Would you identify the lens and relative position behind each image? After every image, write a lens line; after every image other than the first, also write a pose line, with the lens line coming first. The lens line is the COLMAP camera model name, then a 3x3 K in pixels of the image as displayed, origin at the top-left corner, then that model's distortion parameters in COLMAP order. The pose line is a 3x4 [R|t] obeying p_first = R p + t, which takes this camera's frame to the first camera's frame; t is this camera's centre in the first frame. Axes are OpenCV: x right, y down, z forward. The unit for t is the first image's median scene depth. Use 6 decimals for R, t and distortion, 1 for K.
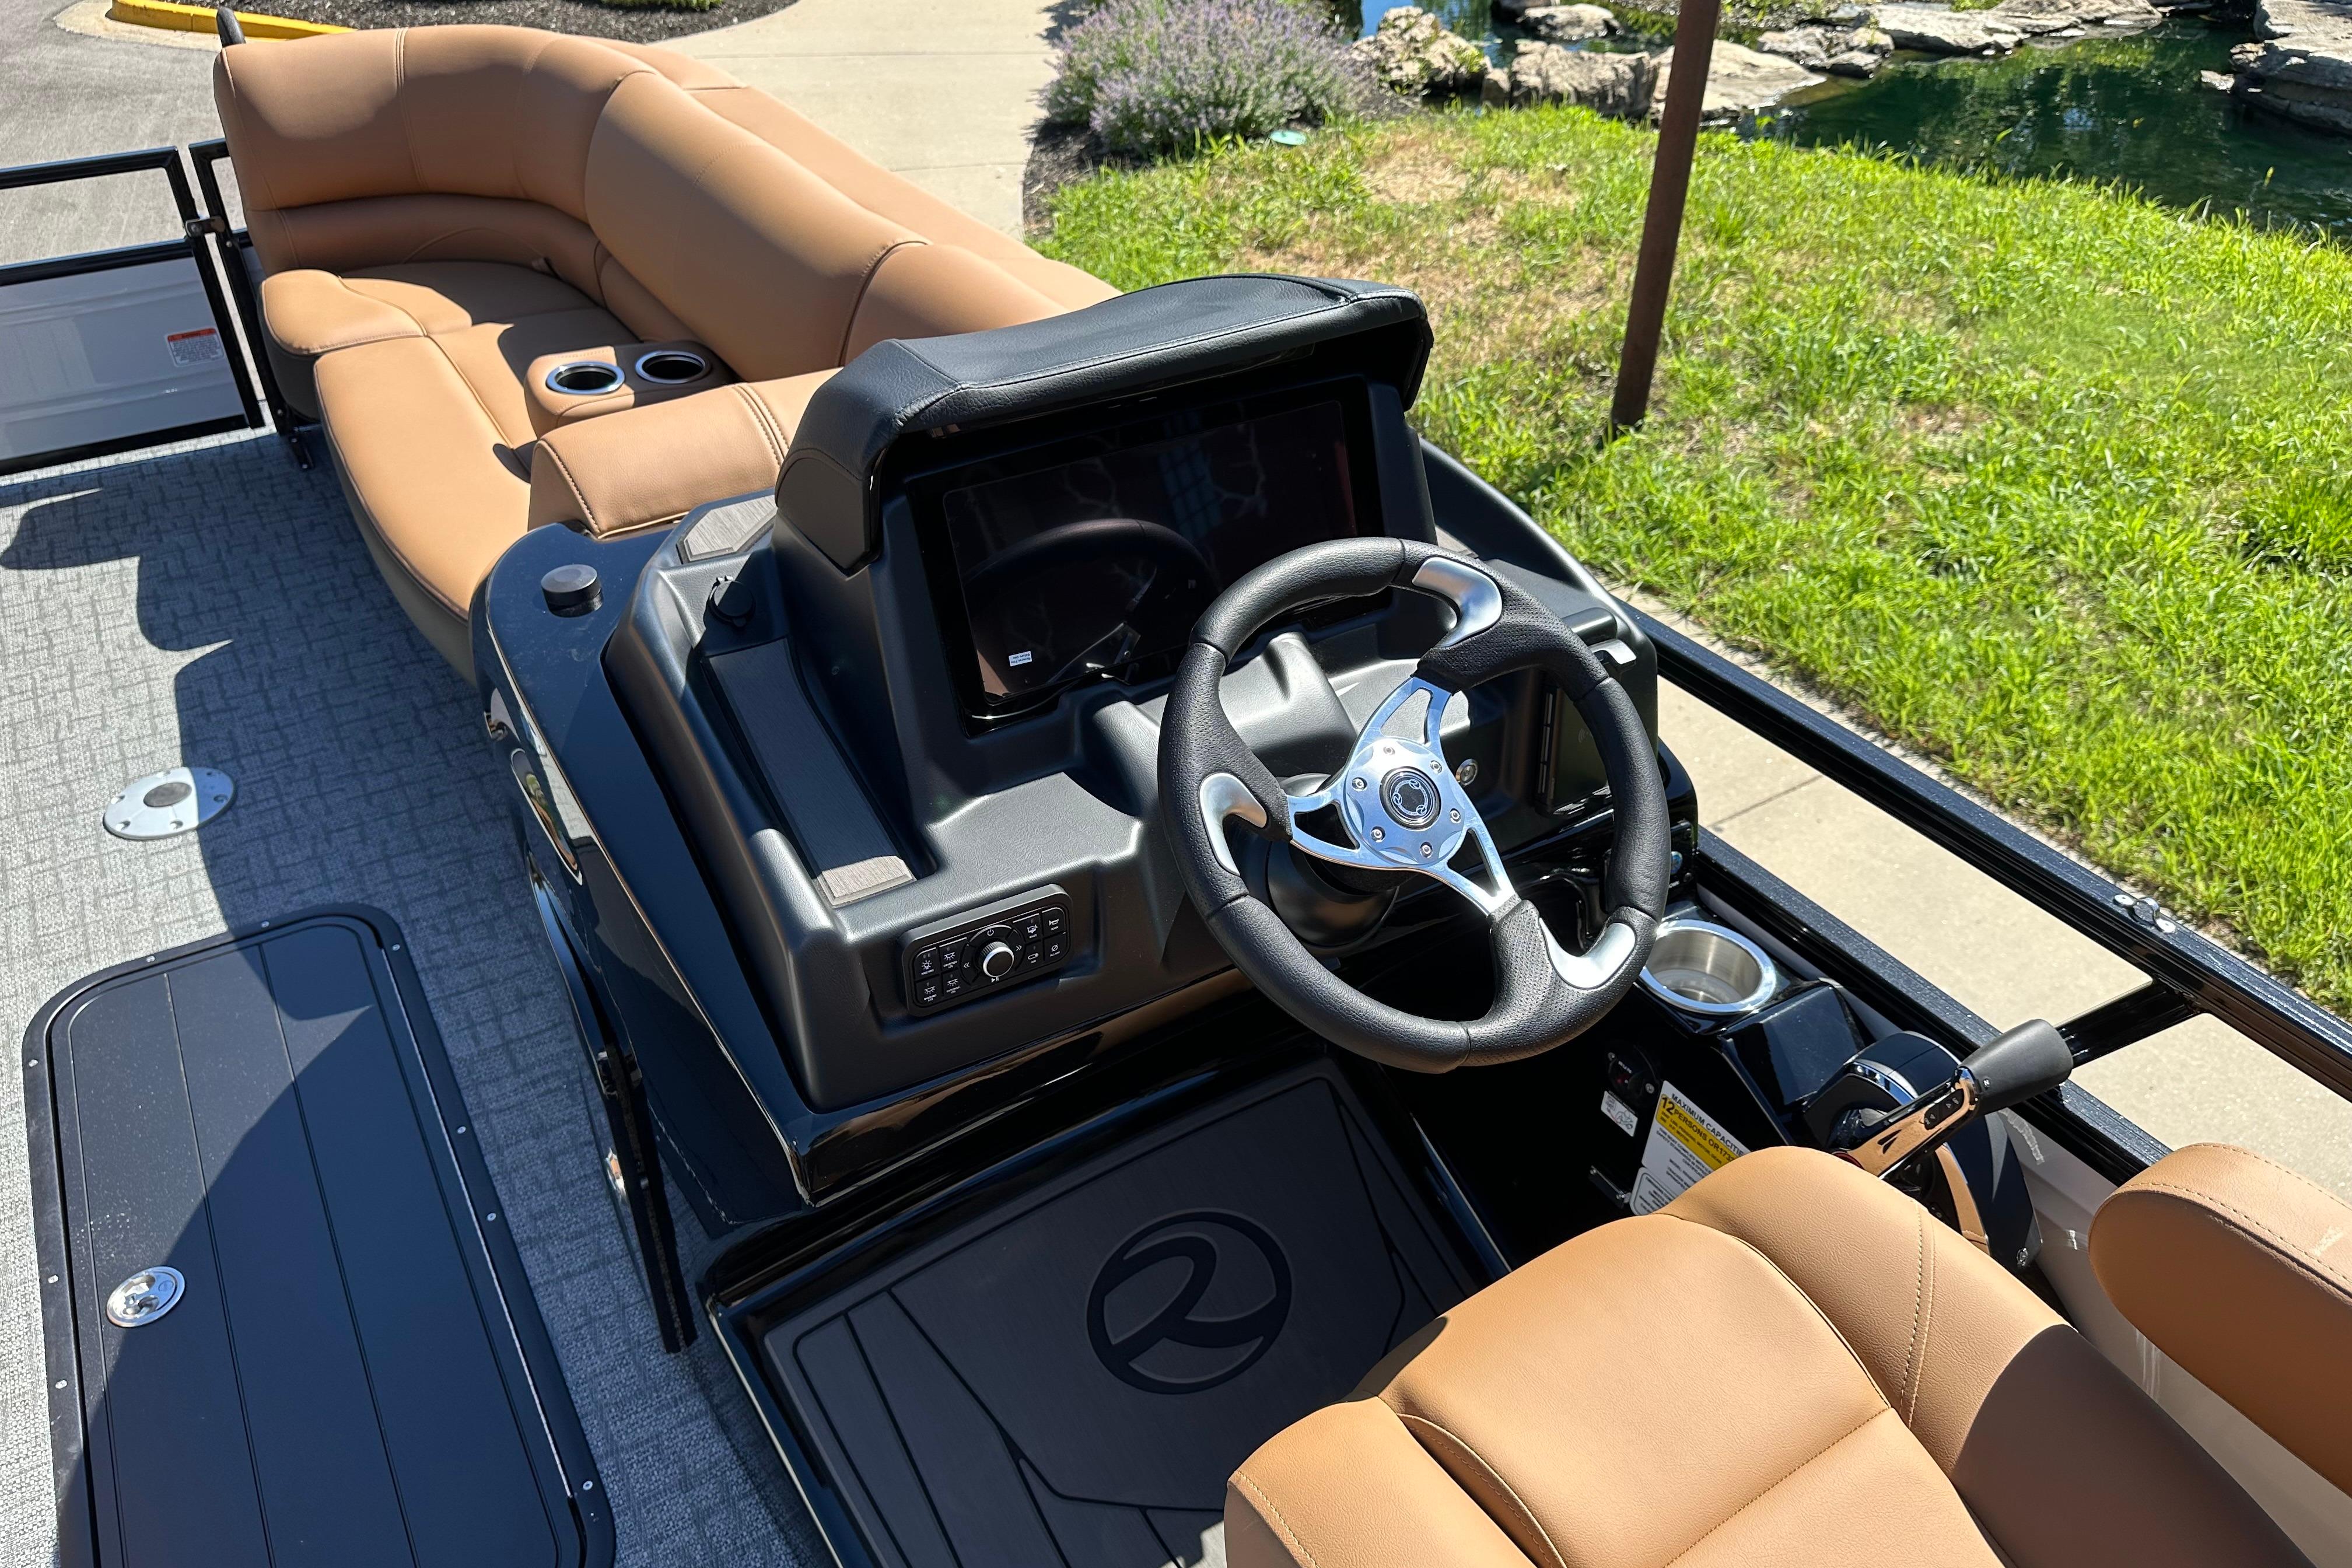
lens RADIAL K [[1684.7, 0, 1230.8], [0, 1684.7, 844.6], [0, 0, 1]] dist [0.064143, -0.099554]
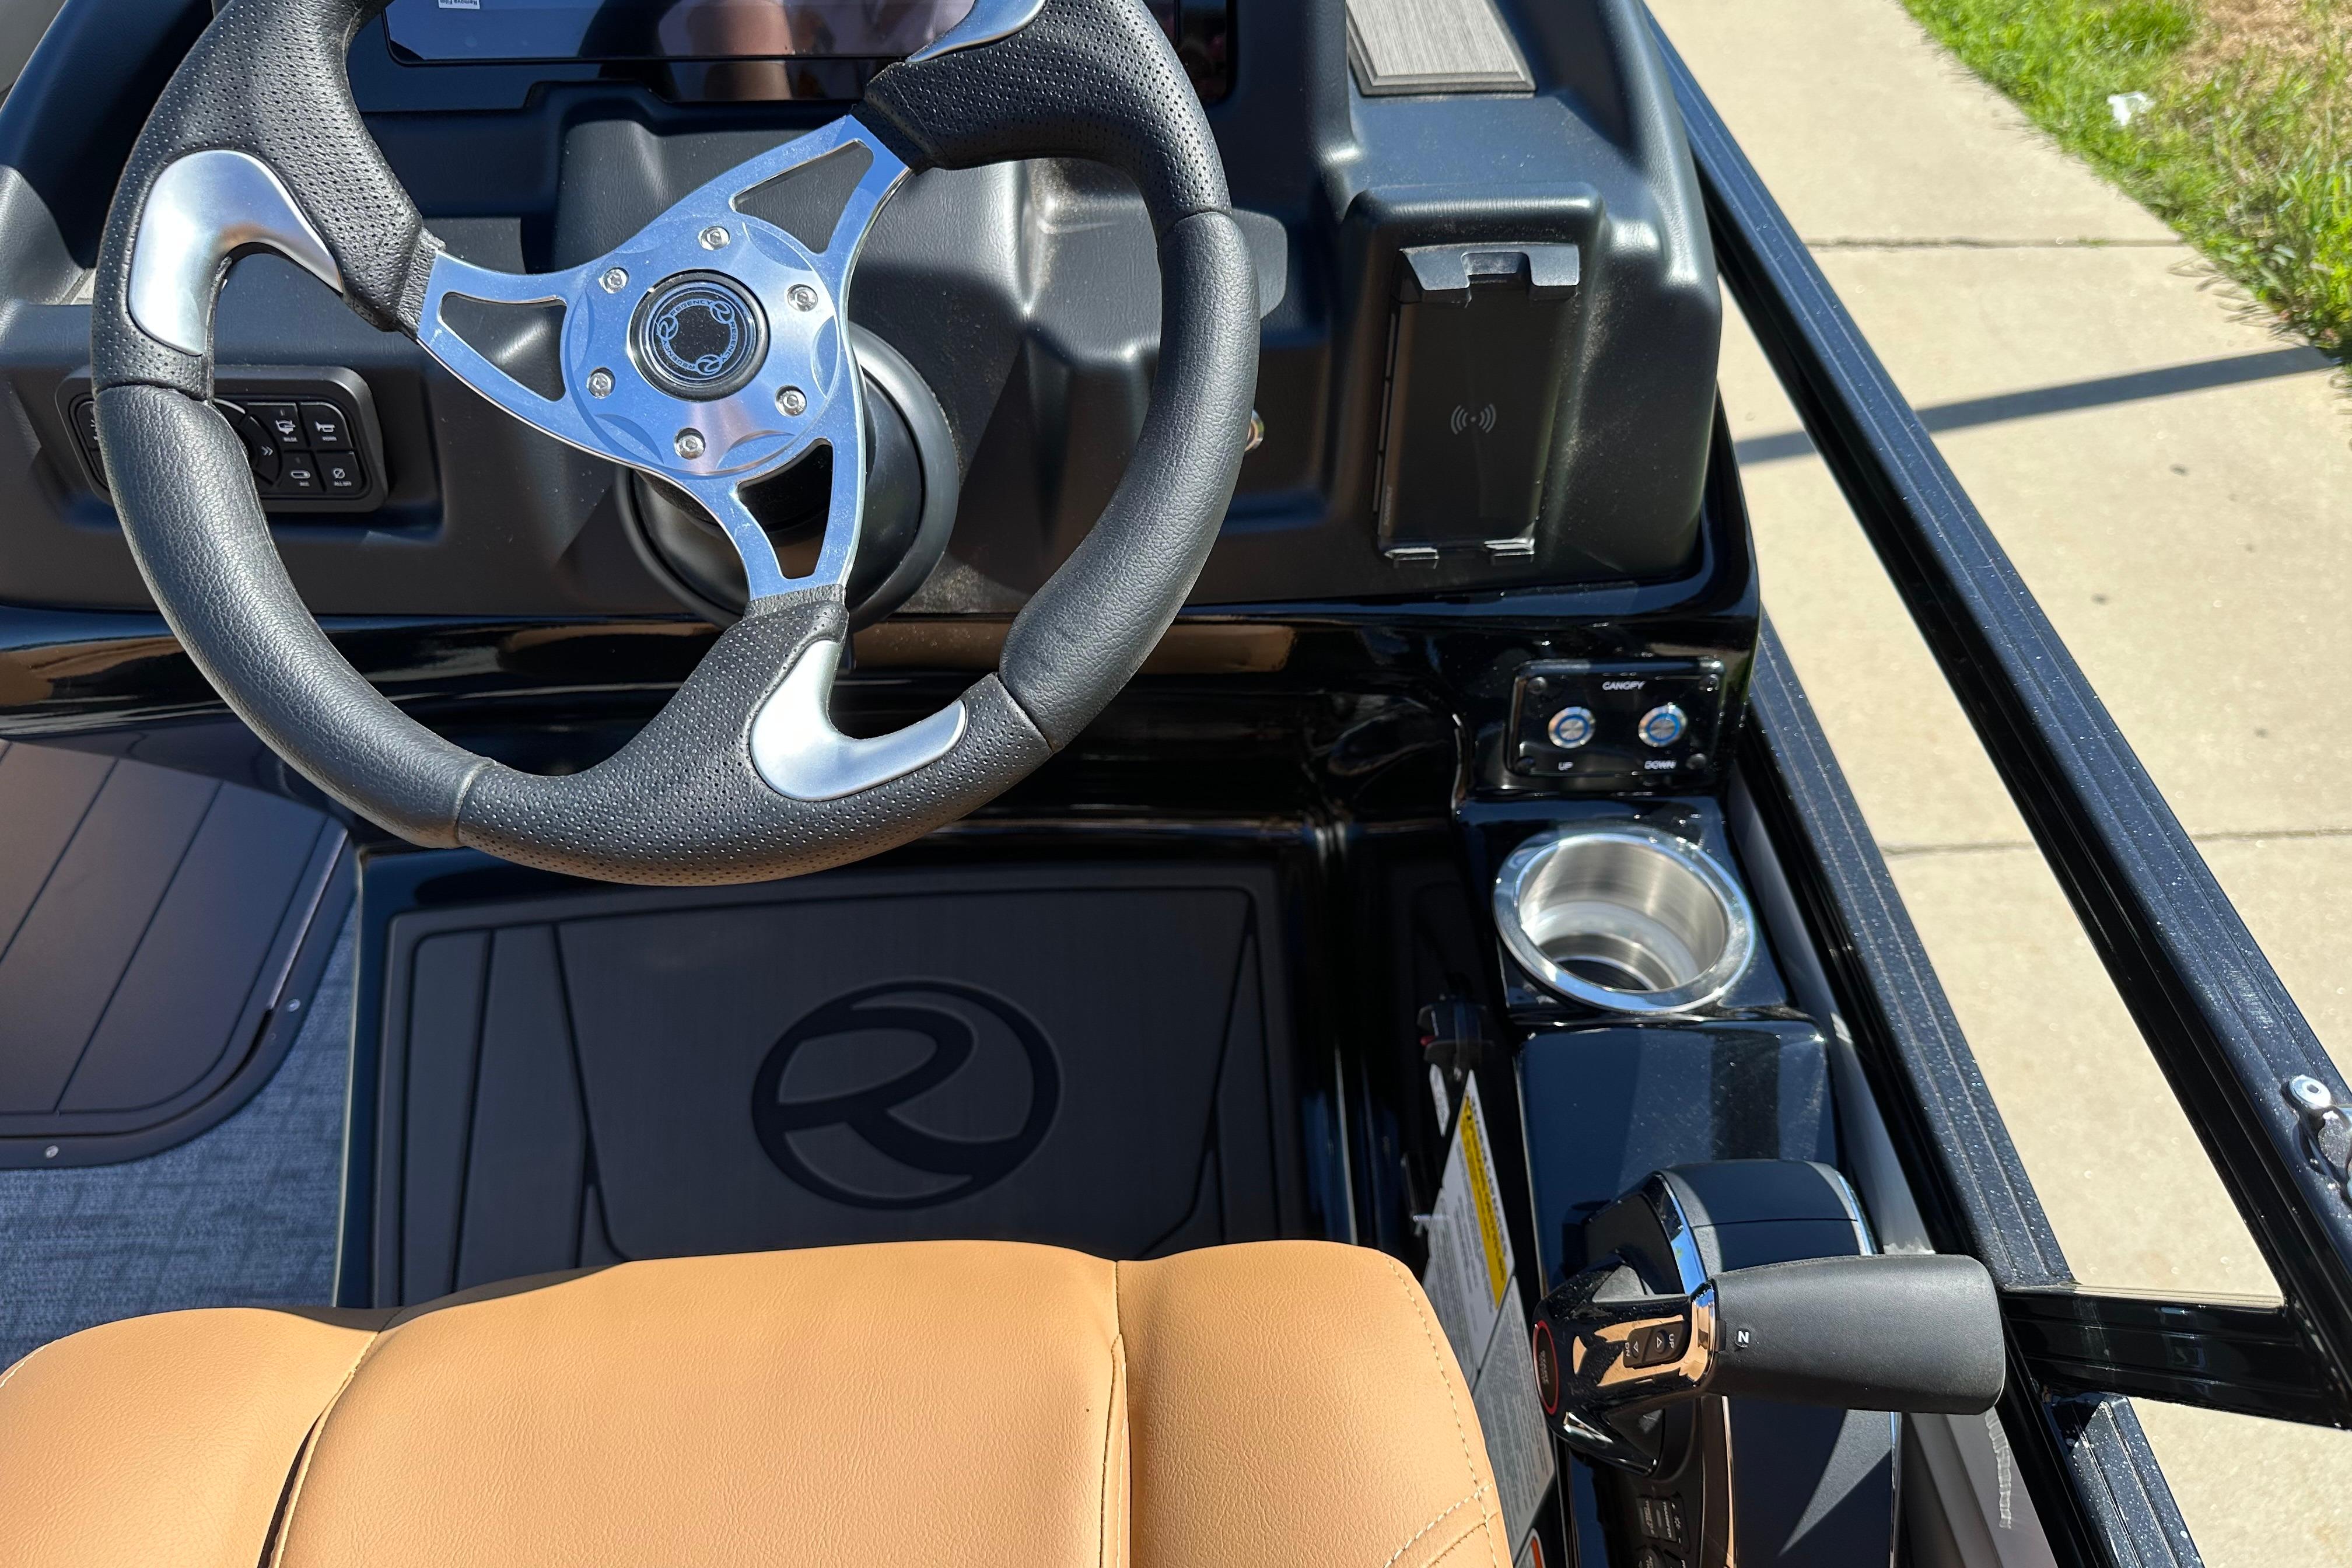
lens RADIAL K [[1727.7, 0, 1168.4], [0, 1727.7, 857.3], [0, 0, 1]] dist [0.004847, -0.024439]
pose [[0.860607, 0.350163, -0.369785, 0.080827], [-0.283766, 0.932661, 0.222757, -0.006123], [0.422885, -0.086774, 0.902019, 0.098922]]
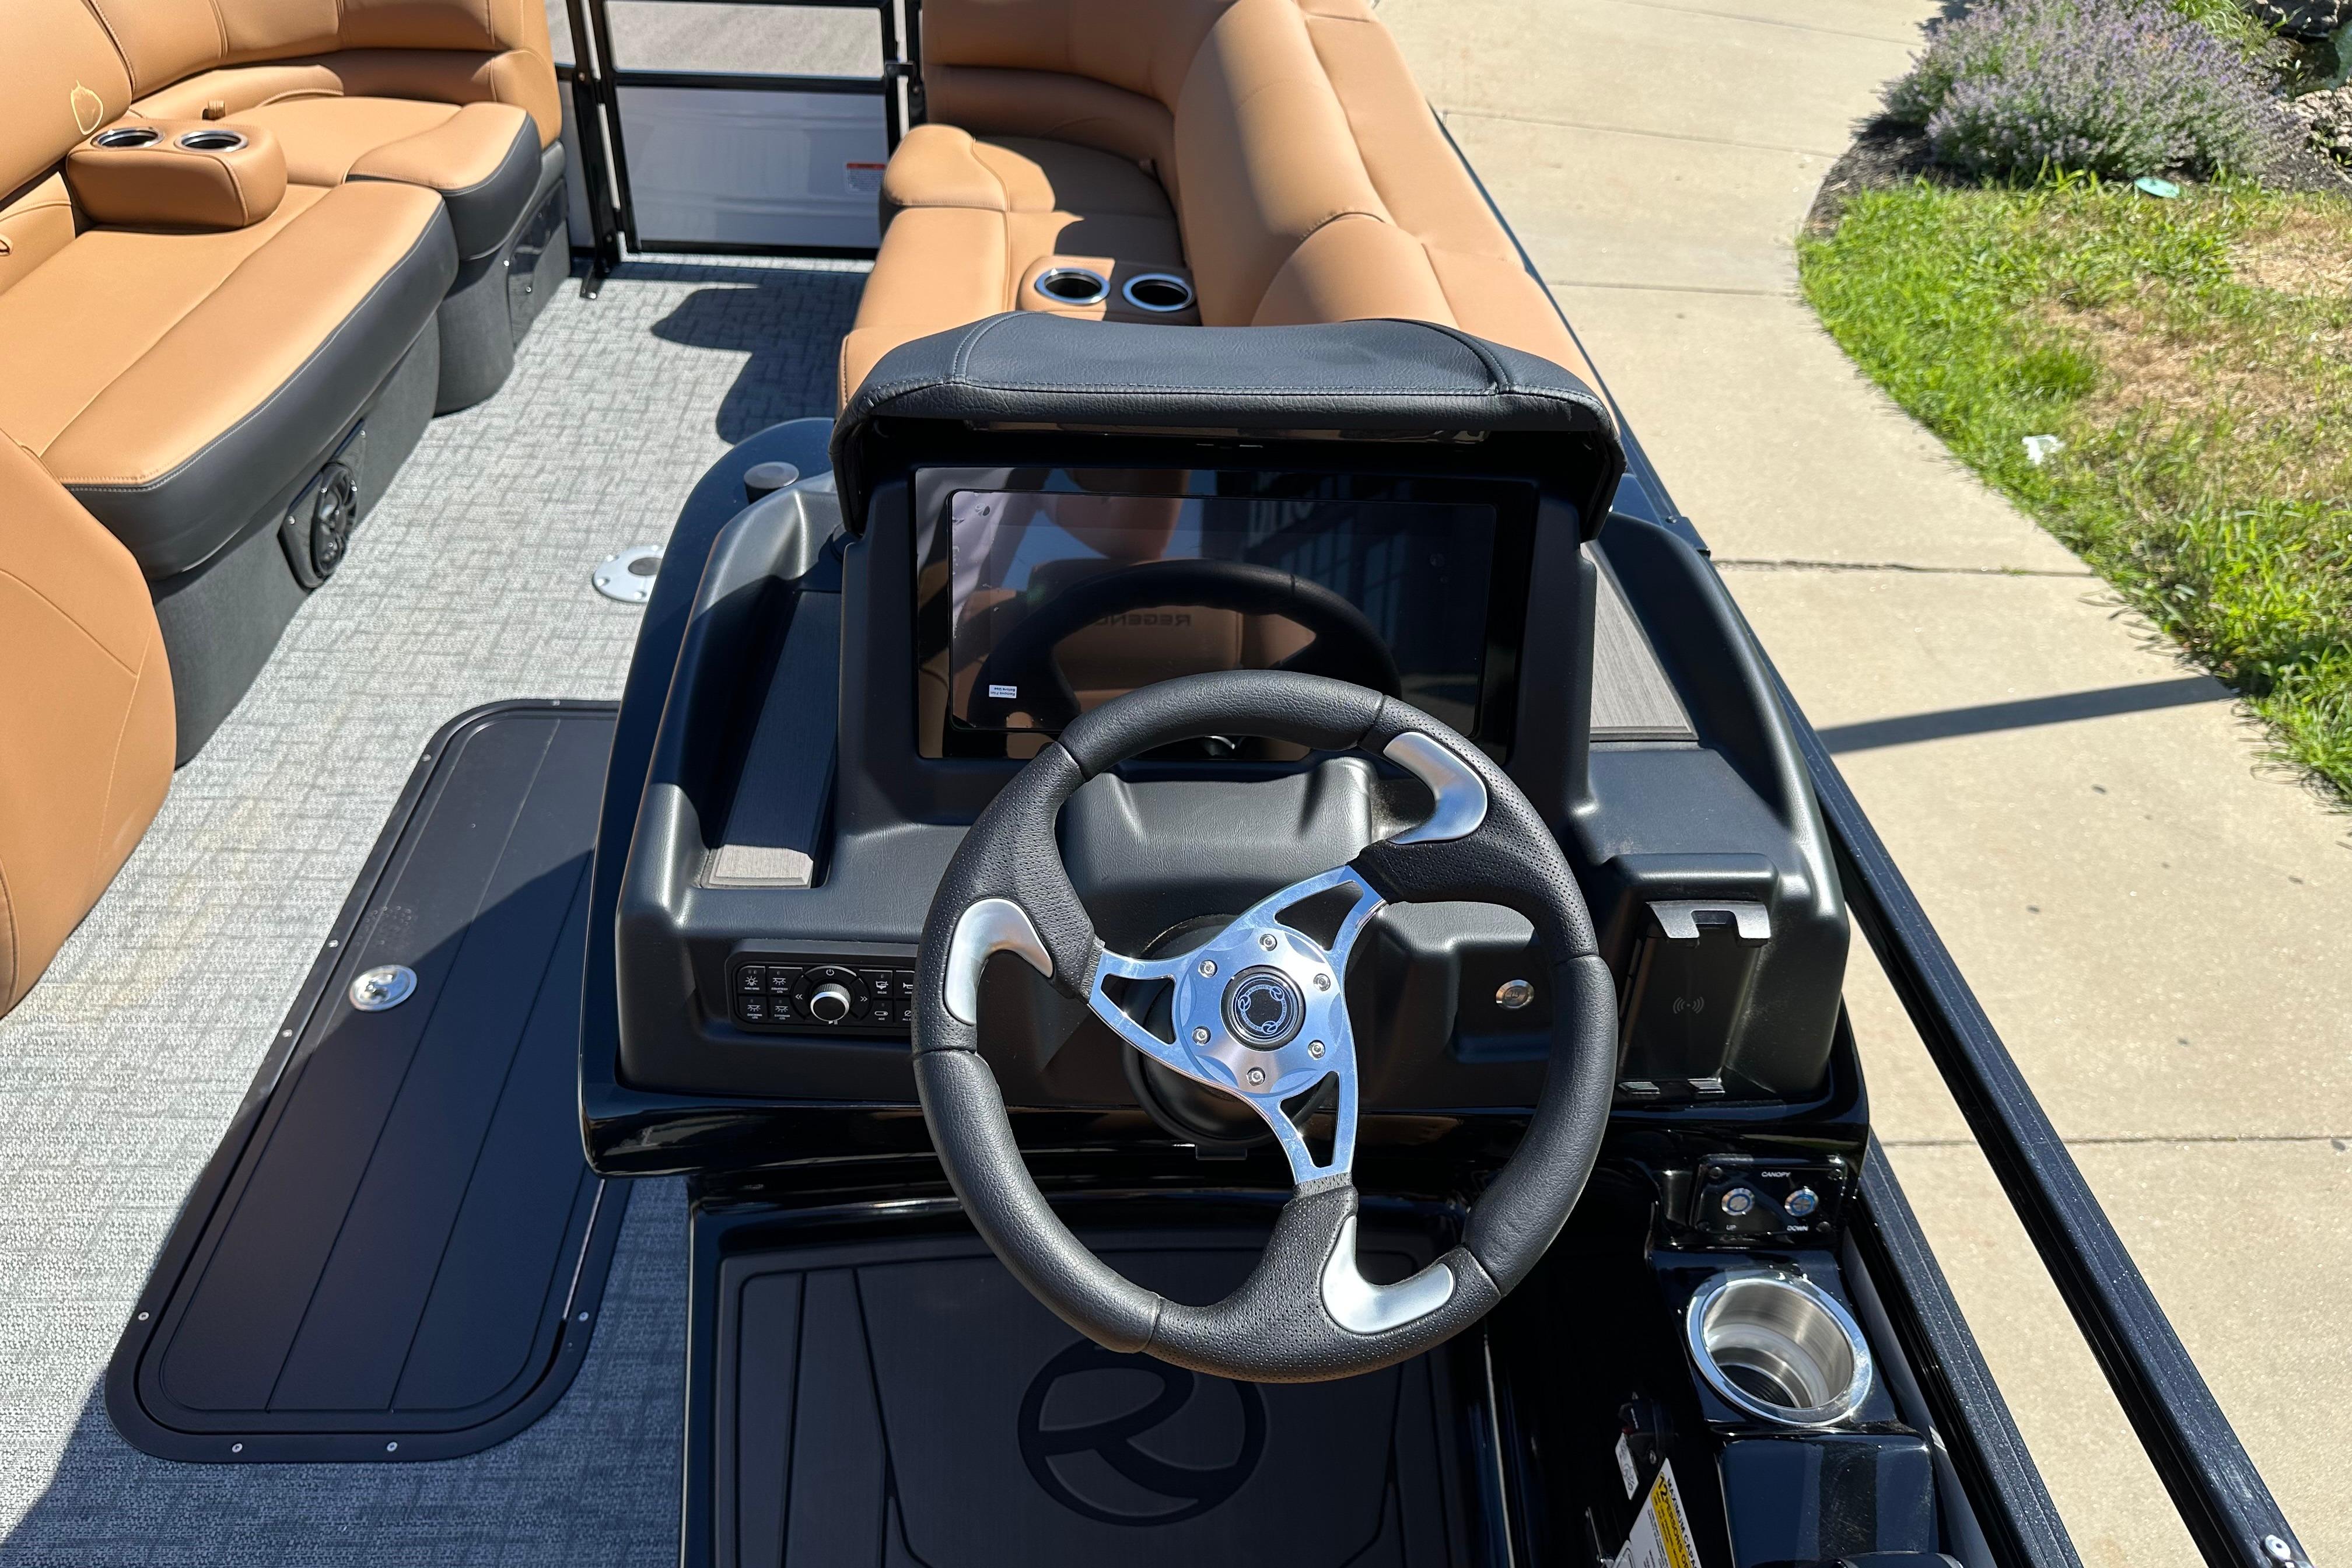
lens RADIAL K [[1724.0, 0, 1178.8], [0, 1724.0, 834.7], [0, 0, 1]] dist [0.026174, -0.055362]
pose [[0.863273, 0.334576, -0.377912, 0.060172], [-0.328147, 0.940934, 0.083441, -0.027293], [0.383508, 0.051978, 0.922074, 0.038084]]
